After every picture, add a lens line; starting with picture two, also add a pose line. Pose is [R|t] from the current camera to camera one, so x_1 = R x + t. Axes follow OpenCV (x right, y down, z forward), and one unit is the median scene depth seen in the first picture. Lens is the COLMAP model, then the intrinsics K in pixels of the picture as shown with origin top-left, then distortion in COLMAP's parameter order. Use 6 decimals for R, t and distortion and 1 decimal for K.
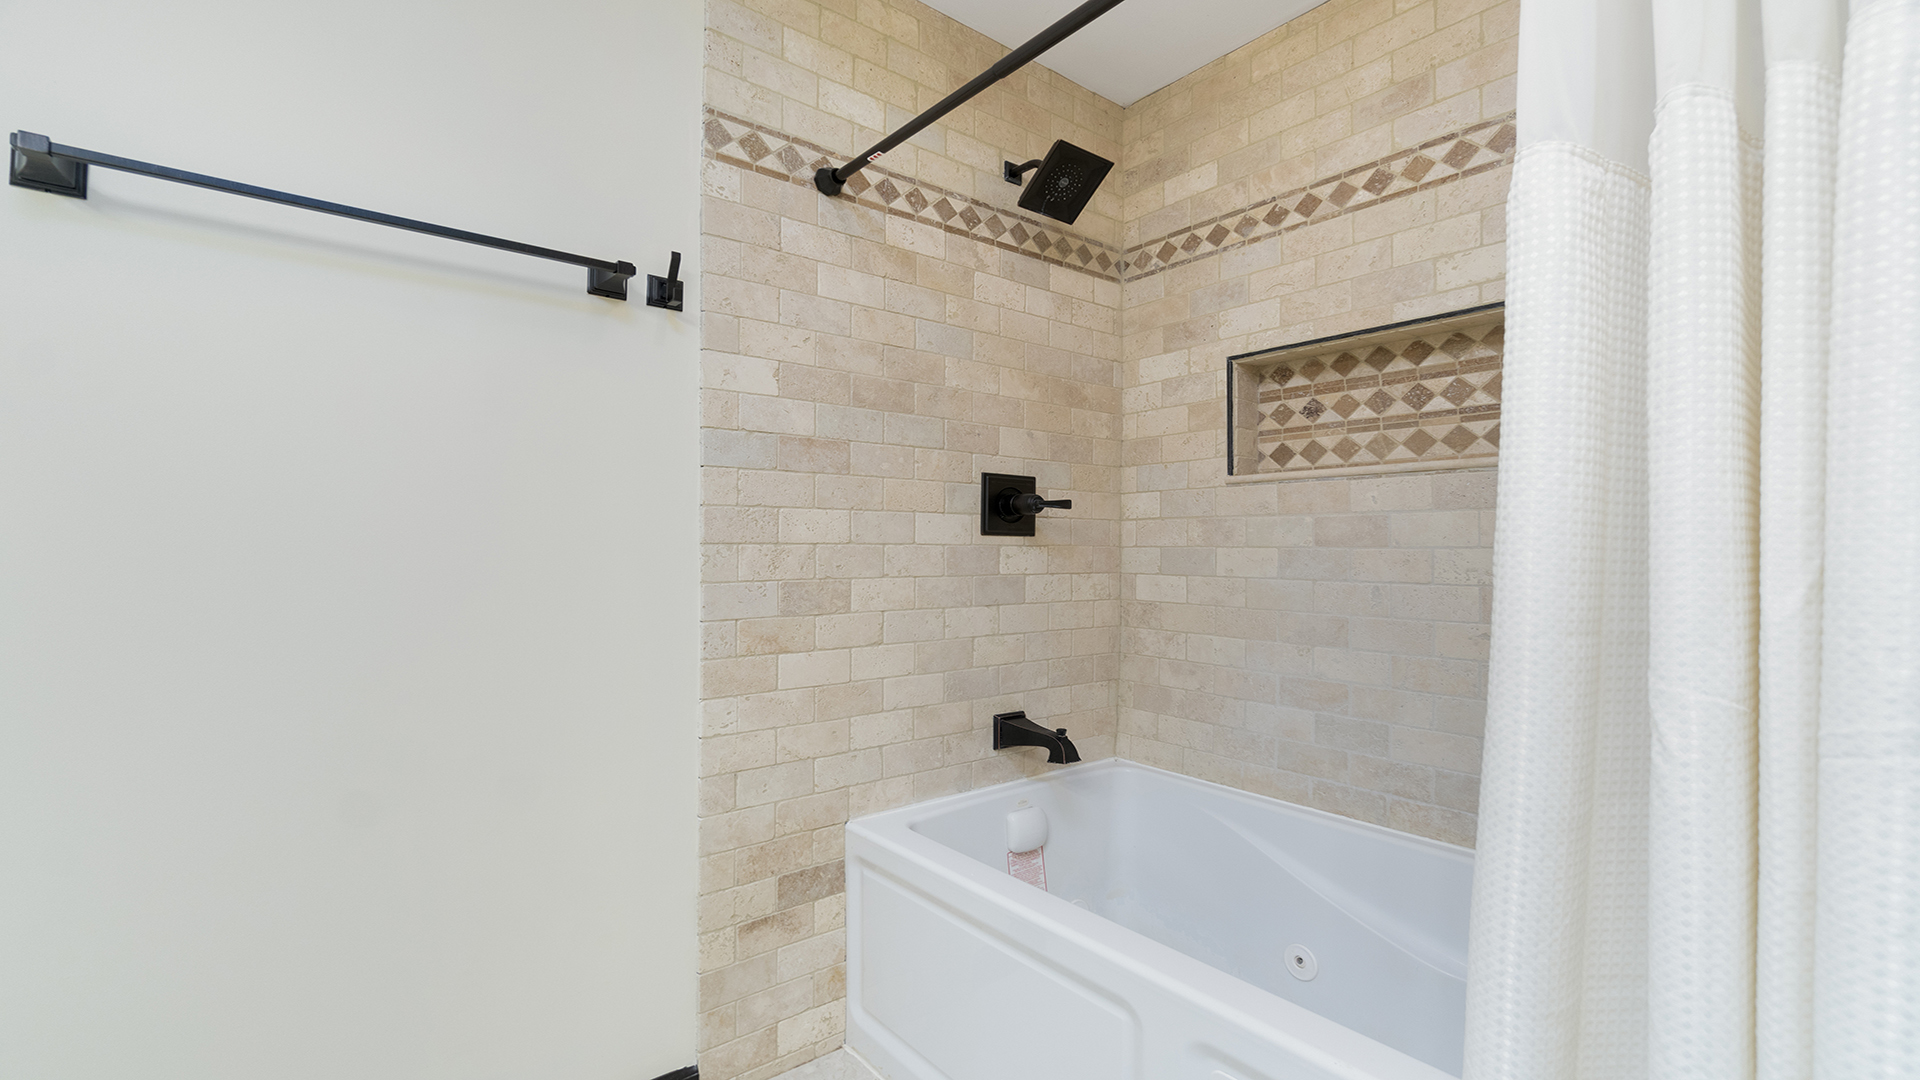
lens RADIAL K [[840.0, 0, 958.3], [0, 840.0, 533.5], [0, 0, 1]] dist [-0.008217, 0.001886]
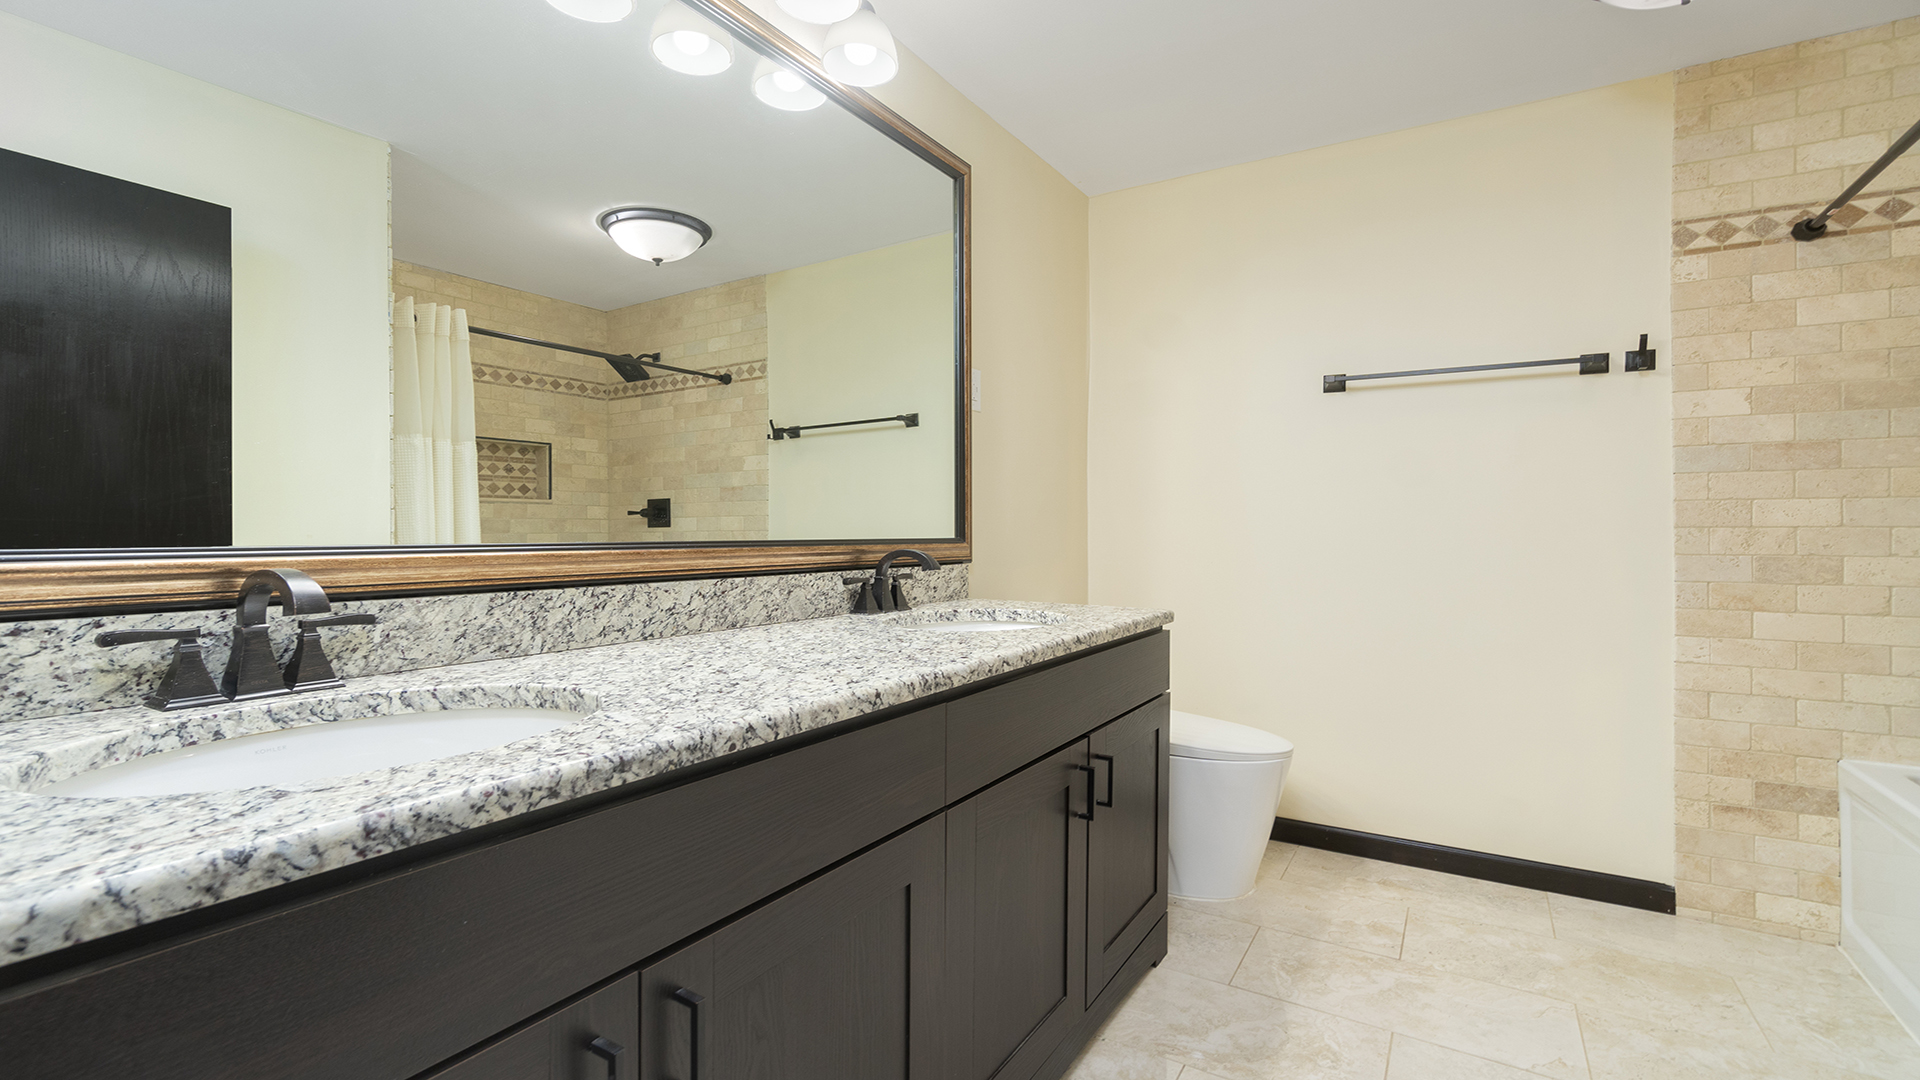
lens RADIAL K [[840.0, 0, 956.3], [0, 840.0, 527.5], [0, 0, 1]] dist [-0.008217, 0.001886]
pose [[0.333409, -0.001699, -0.942781, 0.597098], [0.018957, 0.999808, 0.004903, -0.016824], [0.942592, -0.019507, 0.333377, -0.602731]]
